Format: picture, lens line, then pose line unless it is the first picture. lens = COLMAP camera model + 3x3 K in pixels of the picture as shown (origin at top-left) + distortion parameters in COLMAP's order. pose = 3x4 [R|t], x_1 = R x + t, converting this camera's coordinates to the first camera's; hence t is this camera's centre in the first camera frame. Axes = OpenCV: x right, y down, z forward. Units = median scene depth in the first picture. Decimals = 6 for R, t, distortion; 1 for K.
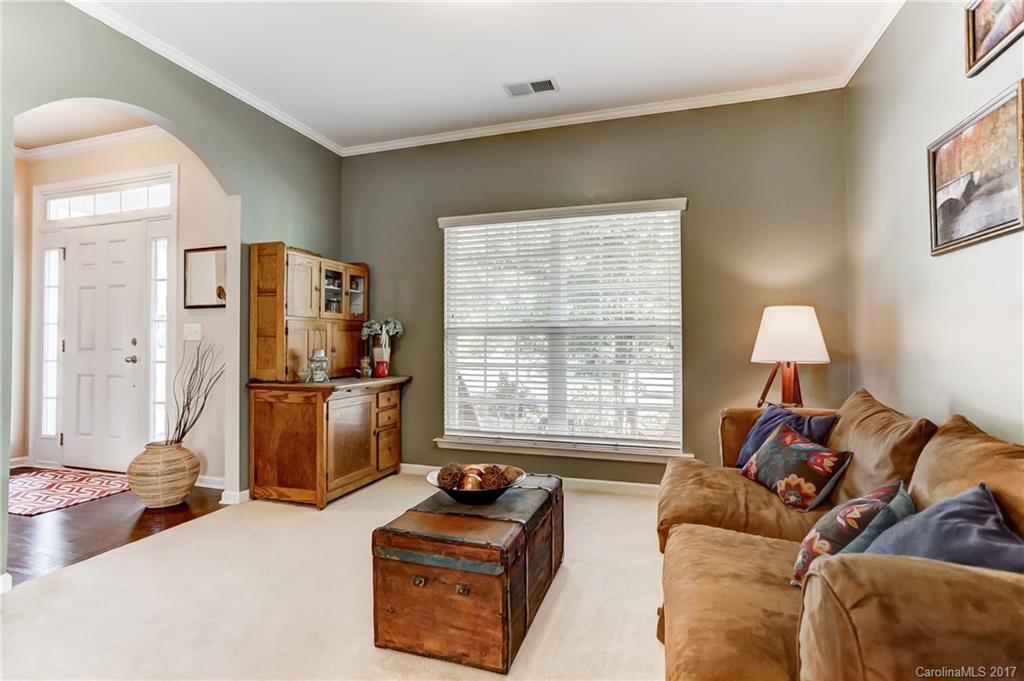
lens RADIAL K [[510.6, 0, 512.0], [0, 510.6, 340.5], [0, 0, 1]] dist [-0.003485, -0.000123]
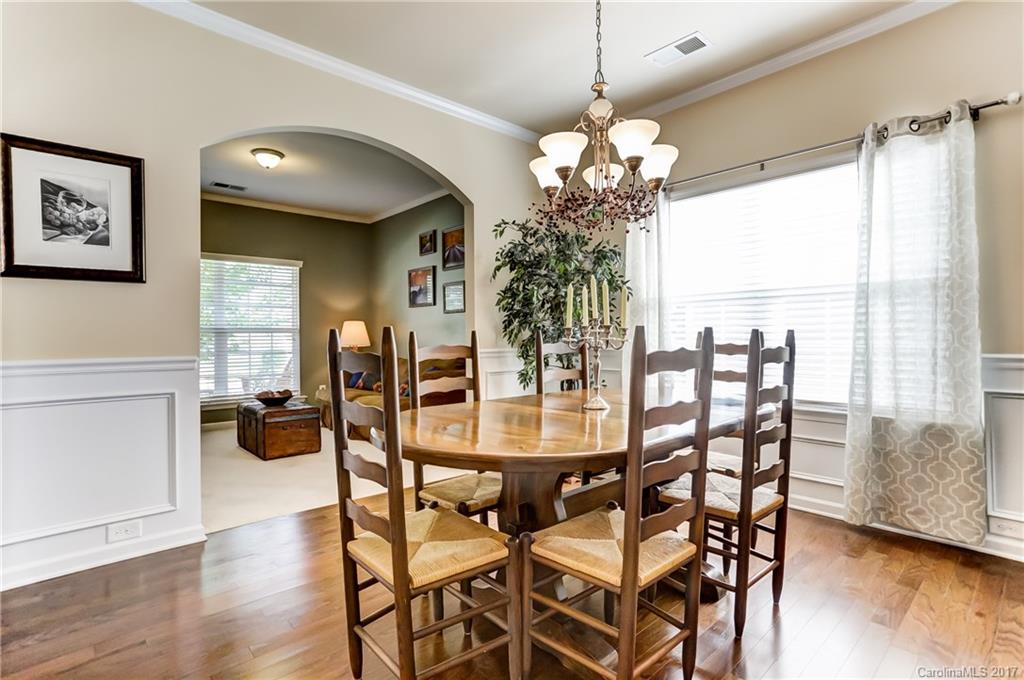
lens RADIAL K [[510.6, 0, 512.0], [0, 510.6, 340.0], [0, 0, 1]] dist [-0.003485, -0.000123]
pose [[0.508050, -0.001728, 0.861326, -0.936917], [-0.012755, 0.999873, 0.009529, -0.011336], [-0.861233, -0.015827, 0.507964, -0.674422]]
